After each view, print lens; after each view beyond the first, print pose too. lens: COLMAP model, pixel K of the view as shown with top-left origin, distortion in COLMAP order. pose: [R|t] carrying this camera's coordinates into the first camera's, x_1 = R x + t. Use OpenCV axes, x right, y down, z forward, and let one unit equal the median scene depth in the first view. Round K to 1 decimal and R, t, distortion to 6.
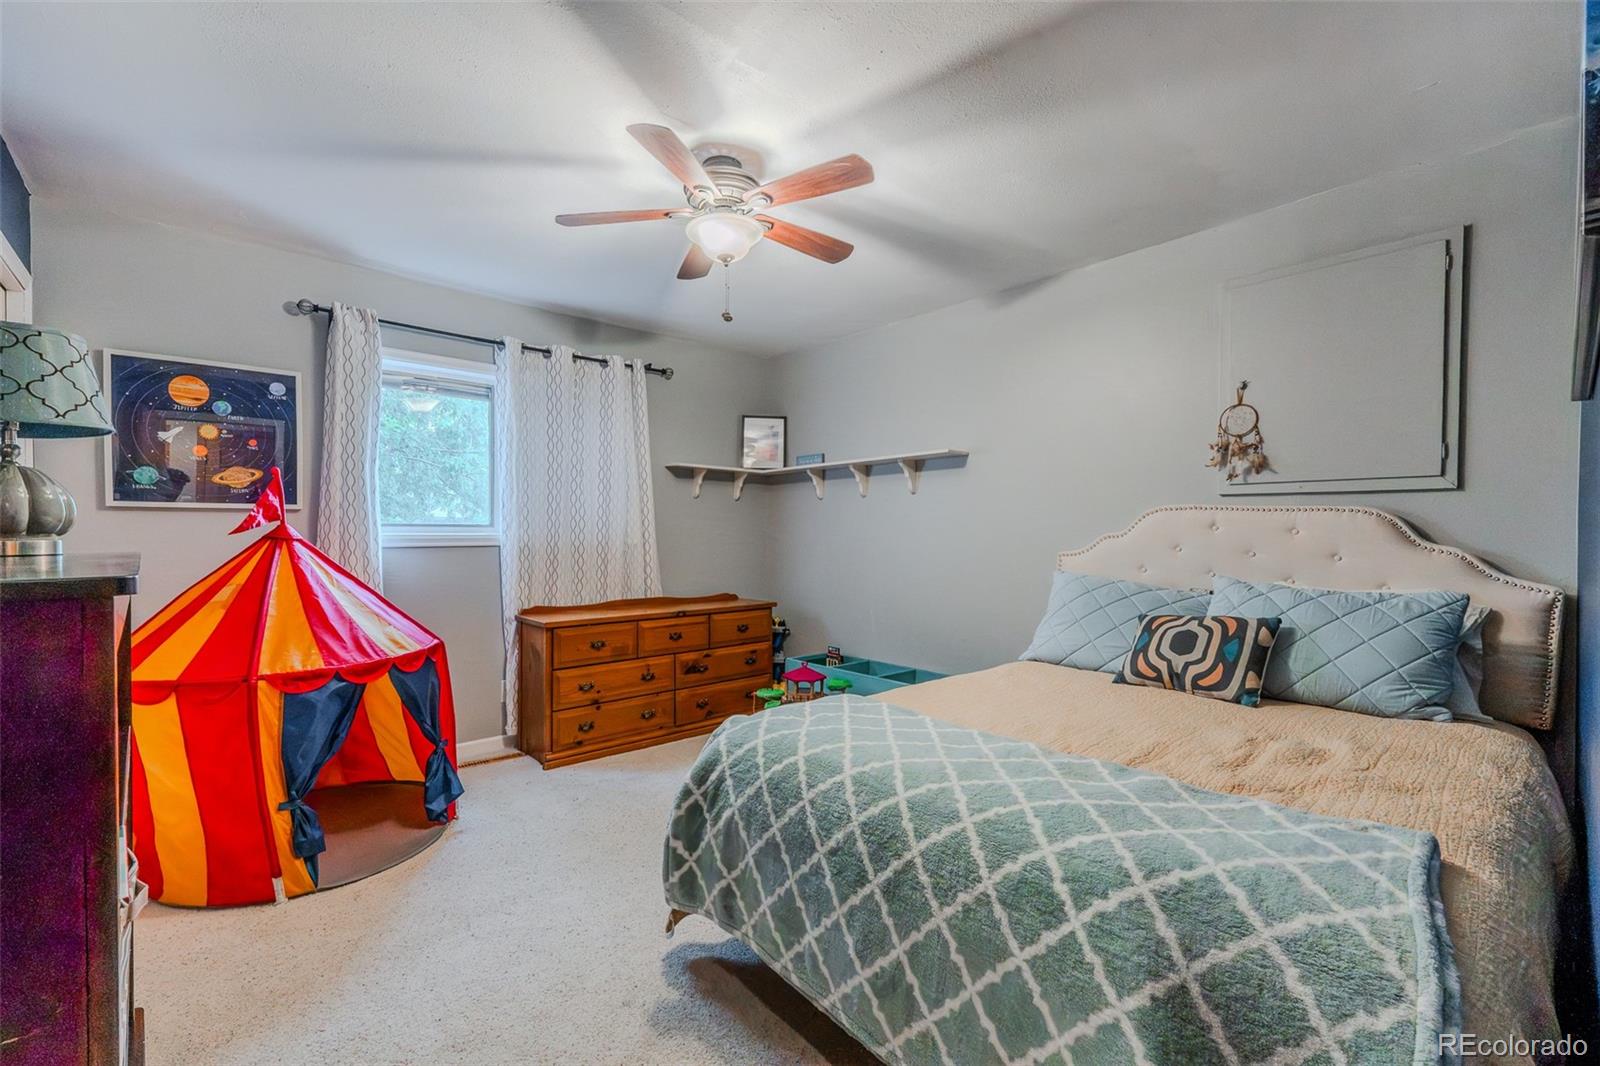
lens RADIAL K [[684.8, 0, 799.3], [0, 684.8, 537.6], [0, 0, 1]] dist [0.008678, -0.001803]
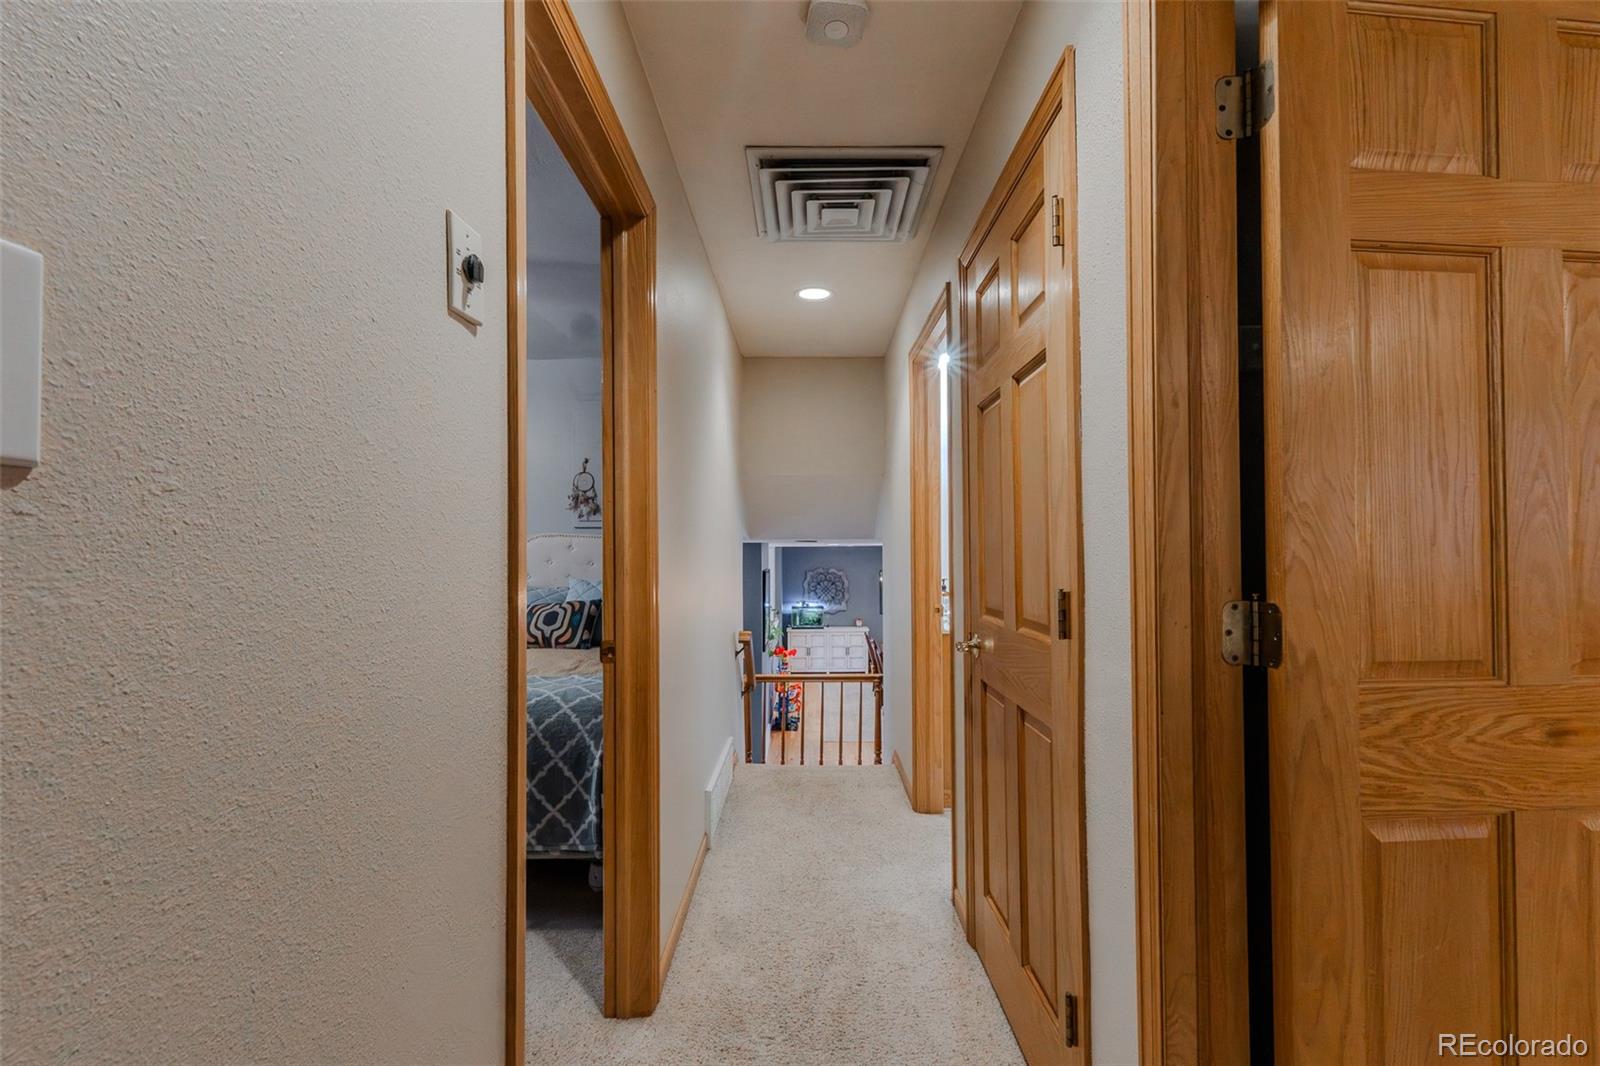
lens RADIAL K [[684.8, 0, 799.3], [0, 684.8, 537.6], [0, 0, 1]] dist [0.008678, -0.001803]
pose [[0.676279, 0.003248, 0.736638, -0.249072], [0.018782, 0.999589, -0.021651, 0.006567], [-0.736406, 0.028478, 0.675941, -0.557571]]
